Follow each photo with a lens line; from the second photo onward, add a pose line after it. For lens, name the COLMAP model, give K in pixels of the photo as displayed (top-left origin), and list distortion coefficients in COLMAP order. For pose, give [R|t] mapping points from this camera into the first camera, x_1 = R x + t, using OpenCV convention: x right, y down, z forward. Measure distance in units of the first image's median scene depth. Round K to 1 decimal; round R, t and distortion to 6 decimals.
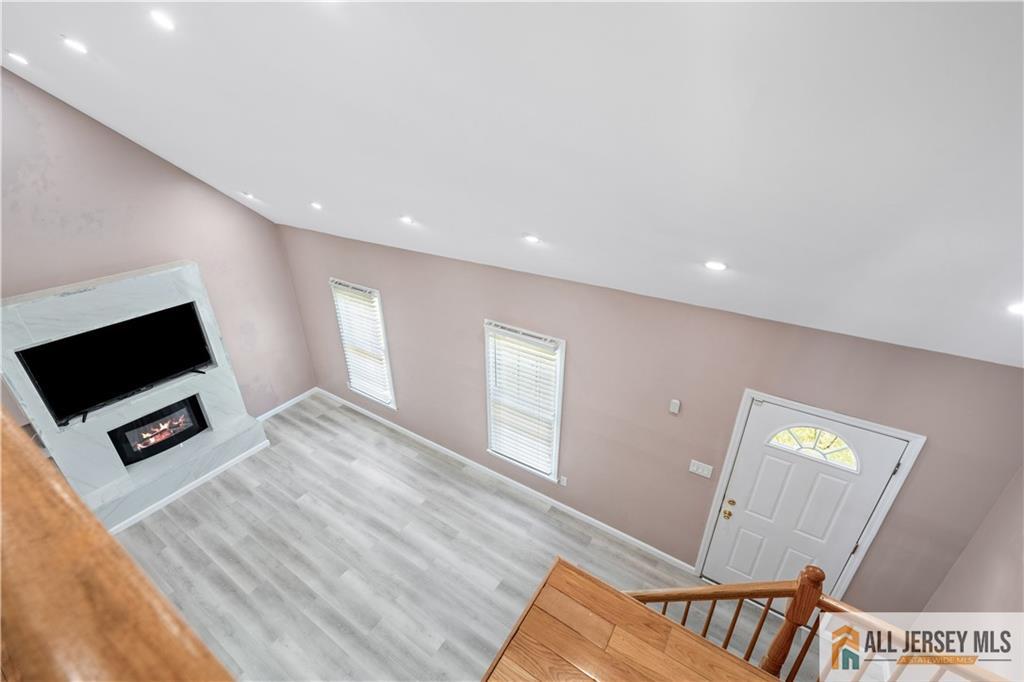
lens RADIAL K [[434.4, 0, 511.5], [0, 434.4, 340.3], [0, 0, 1]] dist [0.001713, 0.000011]
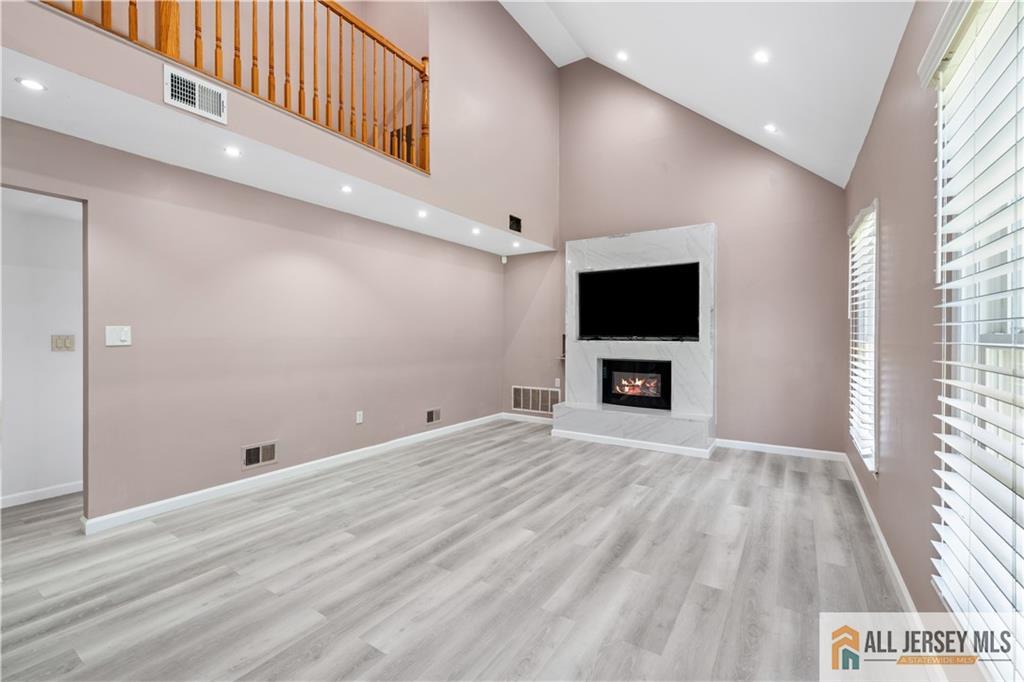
lens RADIAL K [[434.4, 0, 513.1], [0, 434.4, 335.9], [0, 0, 1]] dist [0.001713, 0.000011]
pose [[-0.003613, -0.000869, -0.999993, 0.245611], [-0.455505, 0.890233, 0.000872, 0.259328], [0.890226, 0.455505, -0.003612, 0.769804]]
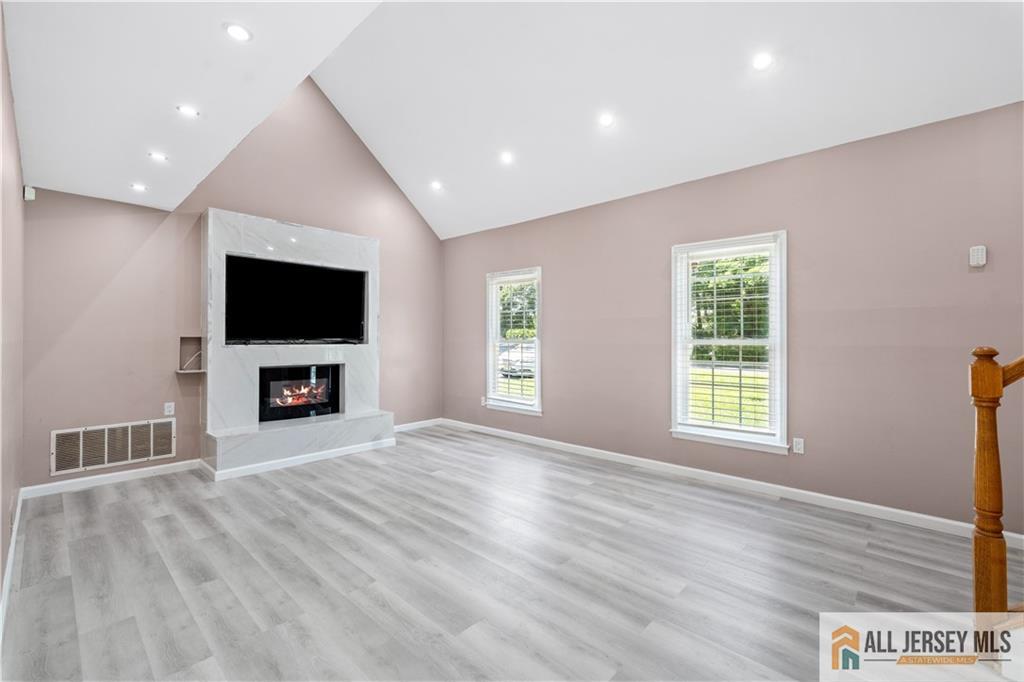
lens RADIAL K [[434.4, 0, 511.5], [0, 434.4, 338.7], [0, 0, 1]] dist [0.001713, 0.000011]
pose [[0.985847, 0.001068, -0.167645, -0.230780], [-0.077144, 0.890712, -0.447975, 0.535076], [0.148845, 0.454568, 0.878188, 0.223082]]
